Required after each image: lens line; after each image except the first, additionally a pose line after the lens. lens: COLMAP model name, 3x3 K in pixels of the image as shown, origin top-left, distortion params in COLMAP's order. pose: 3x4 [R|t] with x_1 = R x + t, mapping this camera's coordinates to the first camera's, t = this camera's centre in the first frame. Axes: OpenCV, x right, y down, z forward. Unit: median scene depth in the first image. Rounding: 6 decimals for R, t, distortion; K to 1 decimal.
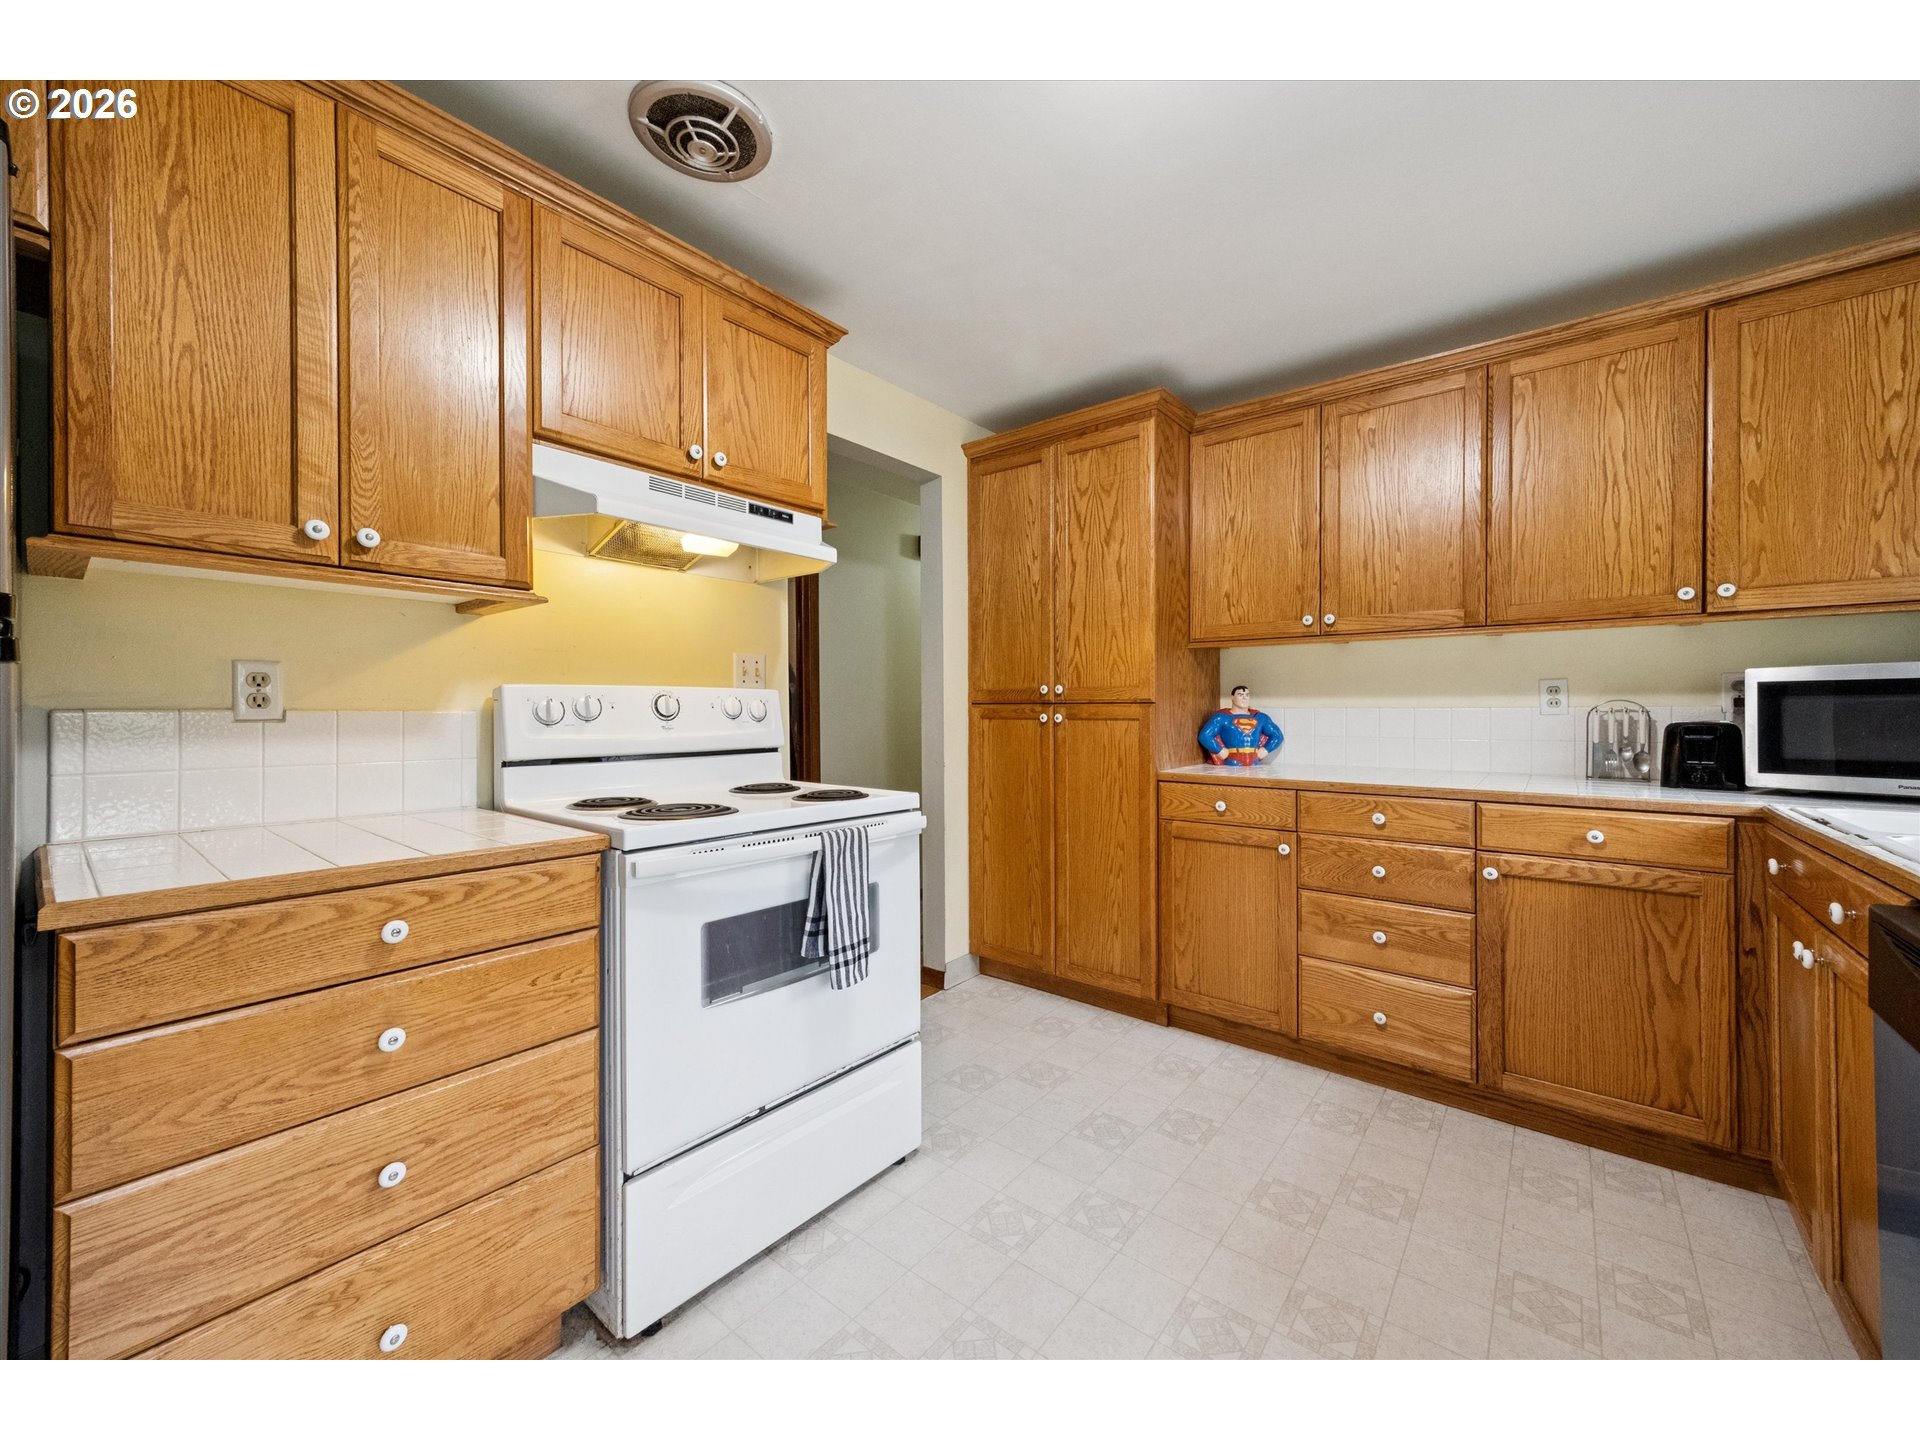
lens RADIAL K [[740.8, 0, 952.7], [0, 740.8, 719.4], [0, 0, 1]] dist [-0.000796, 0.000820]
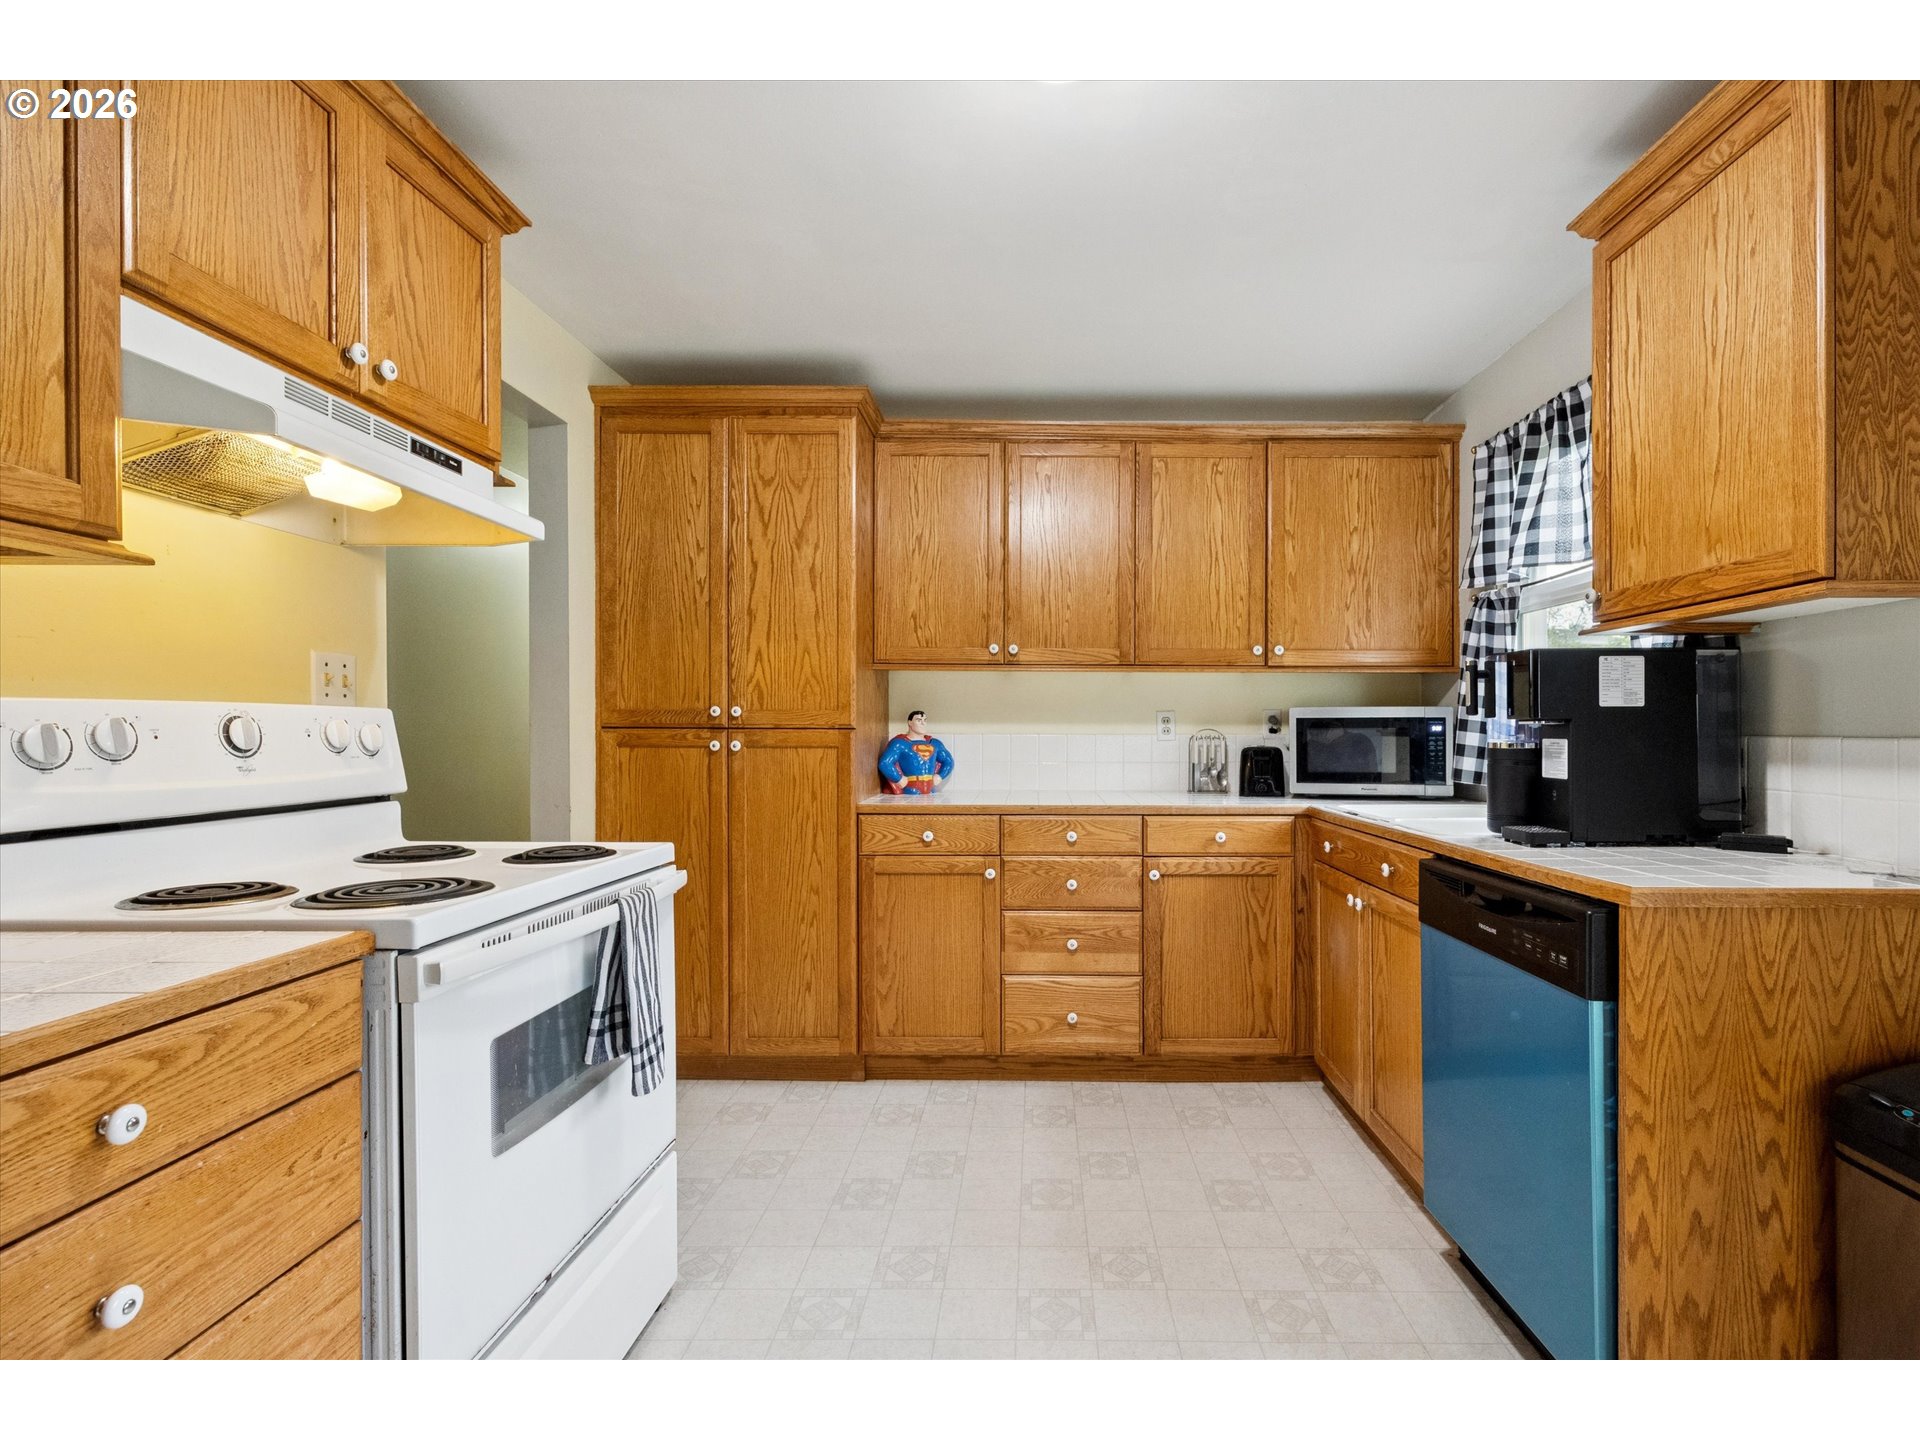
lens RADIAL K [[916.8, 0, 1039.2], [0, 916.8, 740.1], [0, 0, 1]] dist [-0.006130, 0.002302]
pose [[0.770482, -0.003503, 0.637453, -0.361923], [0.003881, 0.999992, 0.000804, -0.011225], [-0.637450, 0.001854, 0.770489, -0.019584]]
